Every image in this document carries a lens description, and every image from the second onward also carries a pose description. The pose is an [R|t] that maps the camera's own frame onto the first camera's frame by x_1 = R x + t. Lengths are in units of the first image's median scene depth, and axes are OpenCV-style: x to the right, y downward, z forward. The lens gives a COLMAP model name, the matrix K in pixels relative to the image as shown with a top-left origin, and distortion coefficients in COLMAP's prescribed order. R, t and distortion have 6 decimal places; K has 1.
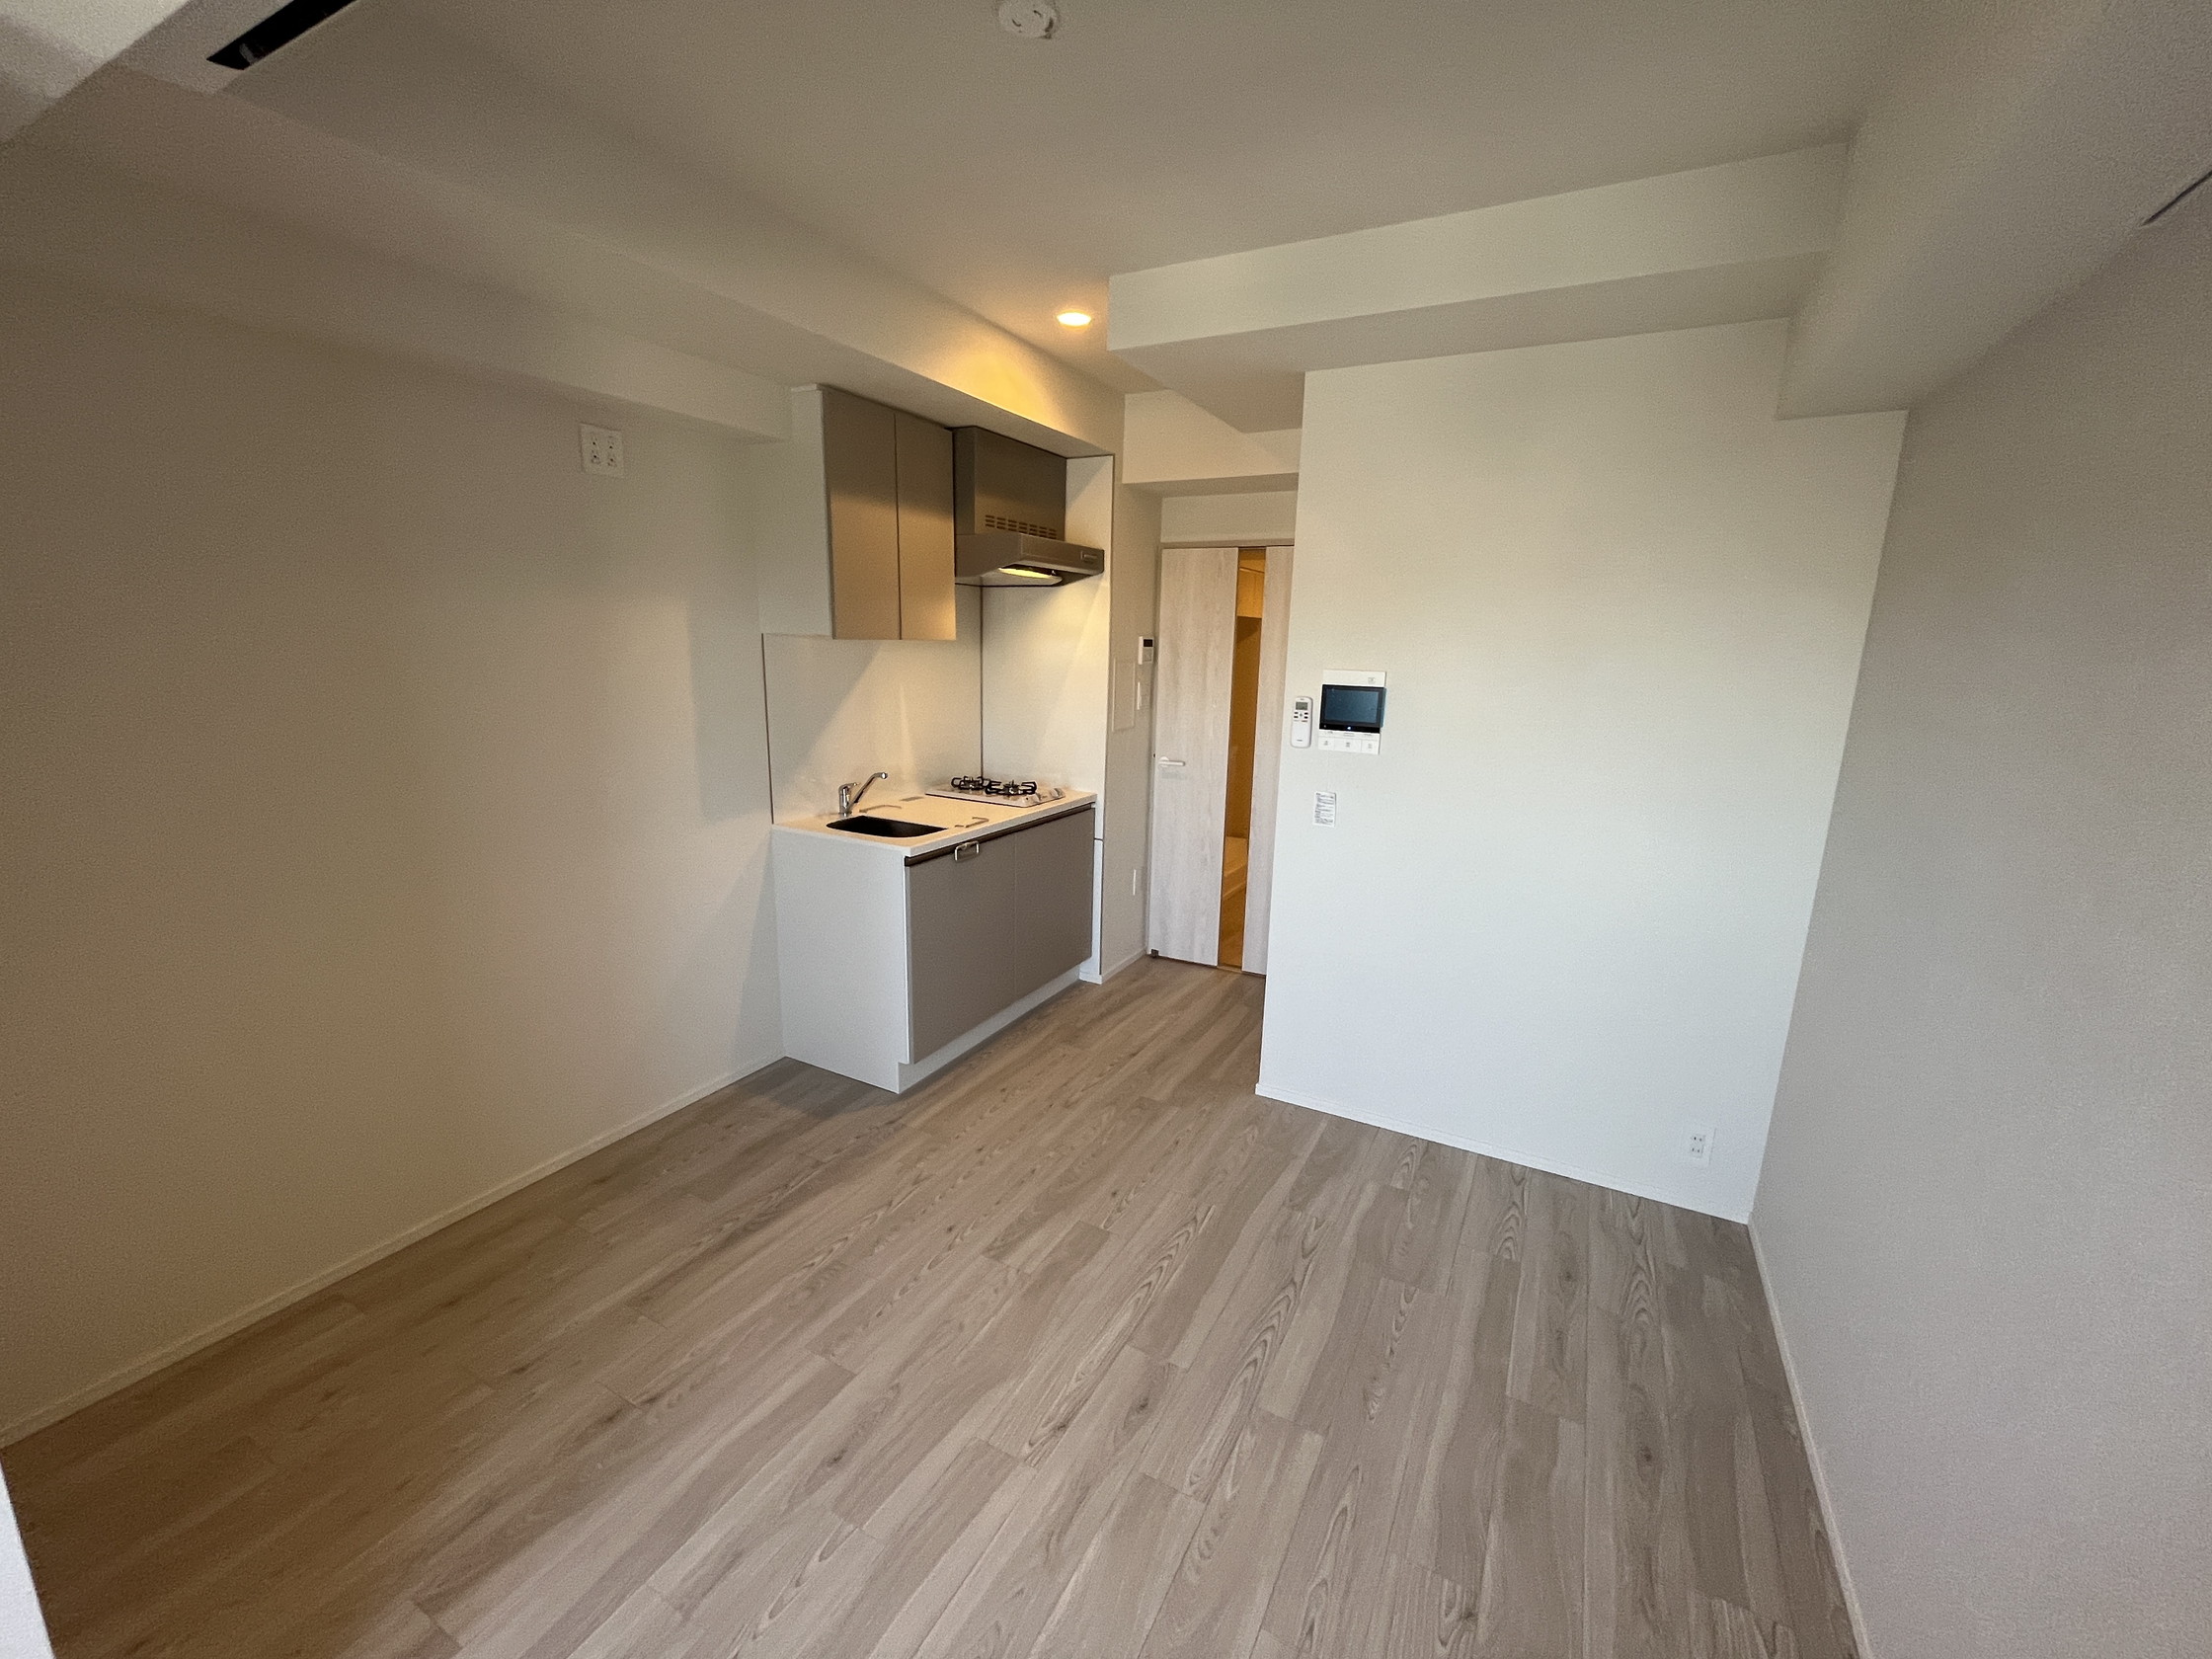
lens RADIAL K [[900.0, 0, 1094.6], [0, 900.0, 820.2], [0, 0, 1]] dist [-0.003872, 0.001614]
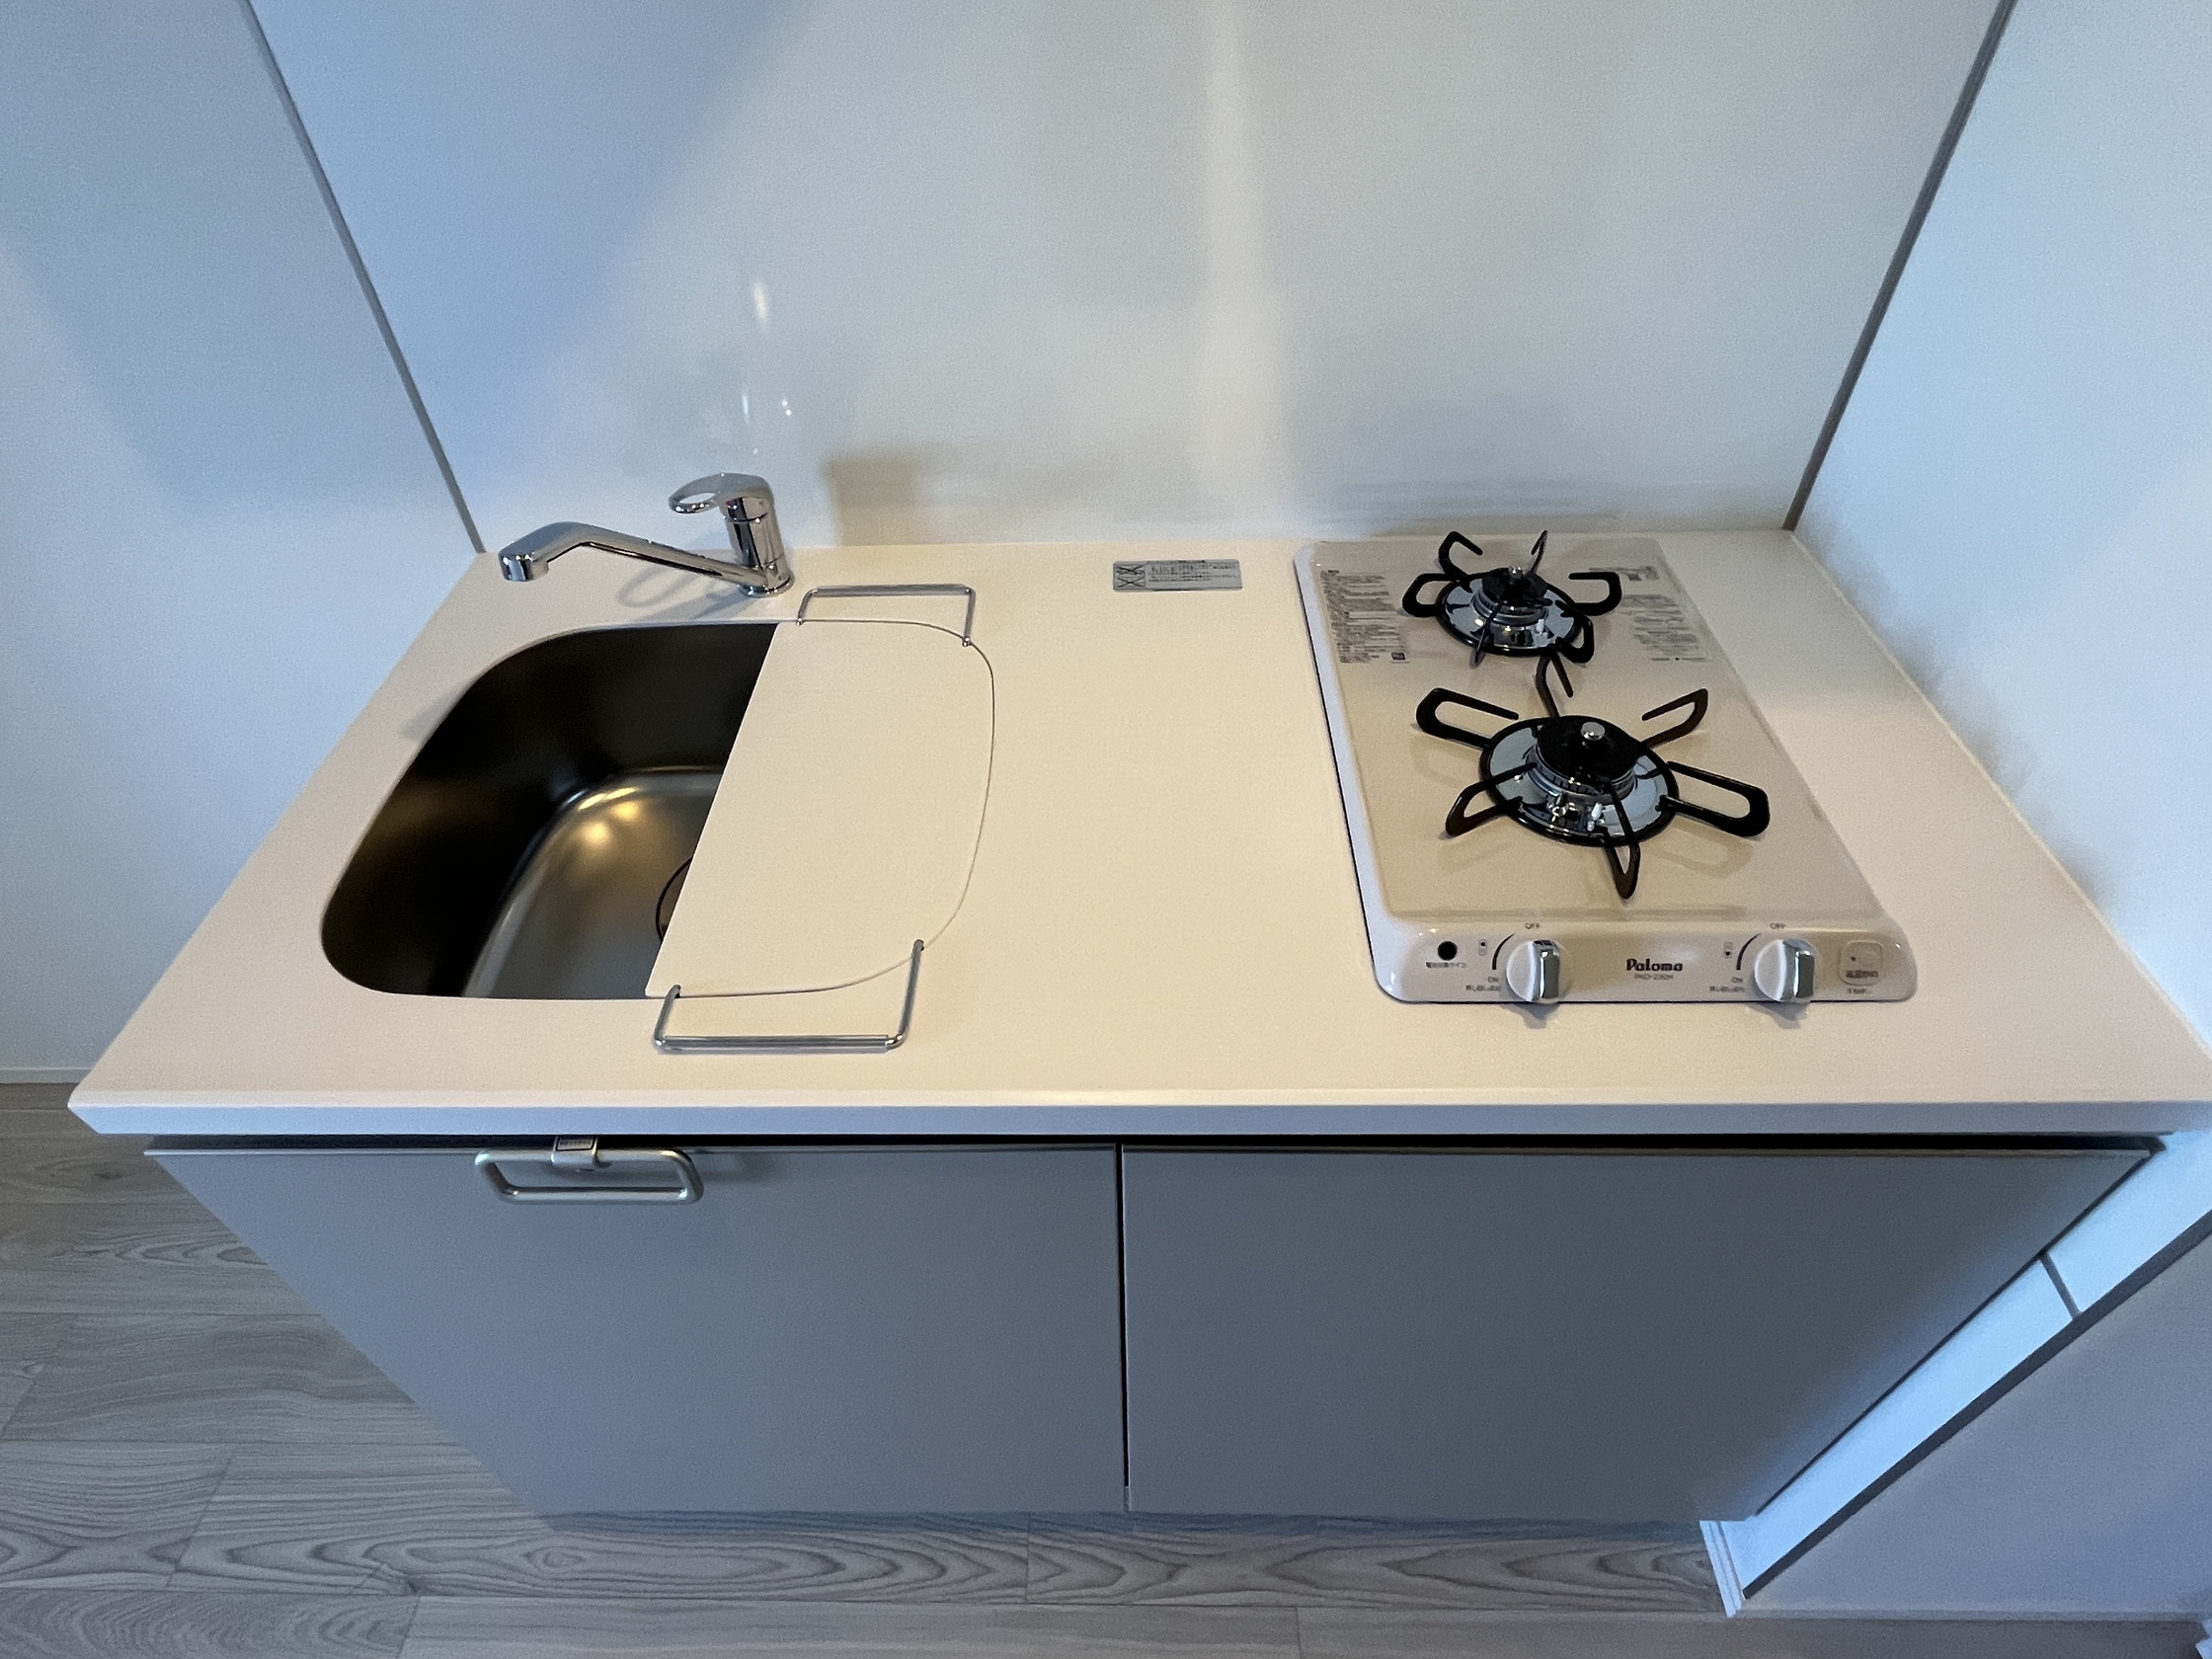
lens RADIAL K [[1195.1, 0, 1112.8], [0, 1195.1, 836.4], [0, 0, 1]] dist [-0.000737, -0.000279]
pose [[0.461149, 0.586432, -0.665913, 0.026259], [-0.131117, 0.787271, 0.602505, -0.207106], [0.877582, -0.190532, 0.439940, 1.244144]]
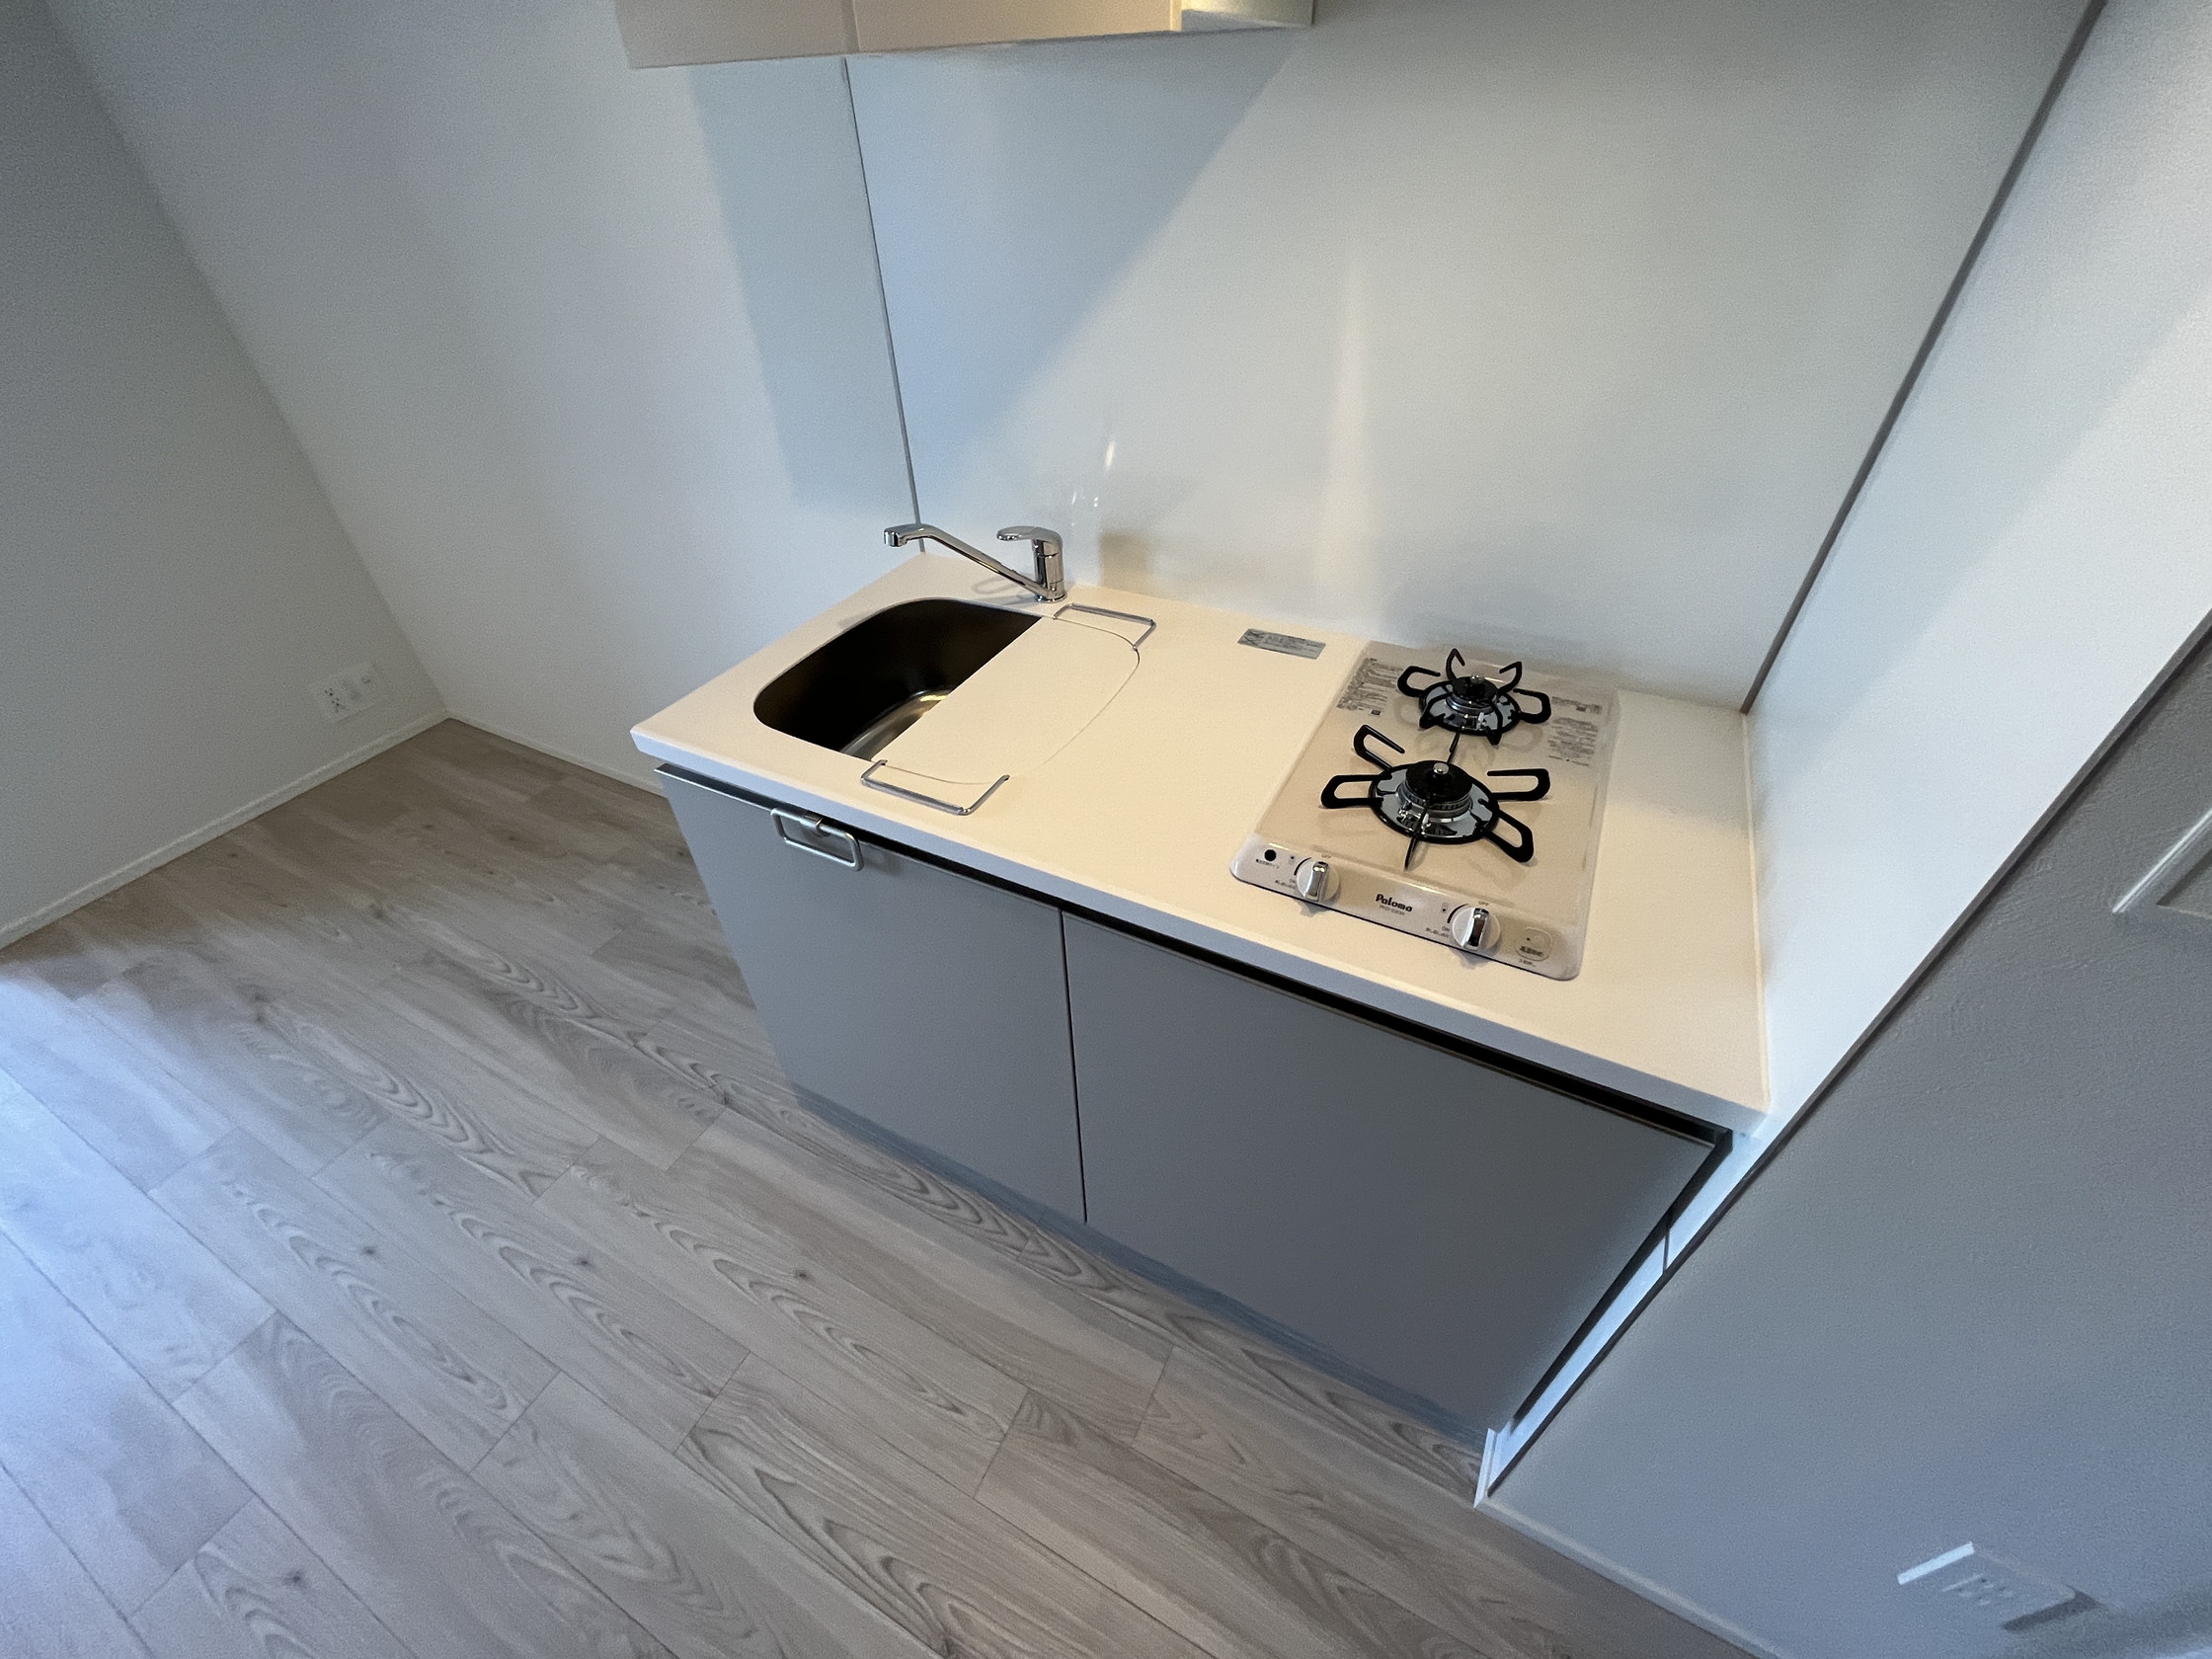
lens RADIAL K [[900.0, 0, 1106.4], [0, 900.0, 842.5], [0, 0, 1]] dist [-0.003872, 0.001614]
pose [[0.018990, 0.625653, -0.779871, 0.155482], [-0.164600, 0.771325, 0.614789, -0.232272], [0.986178, 0.116692, 0.117630, 1.328514]]
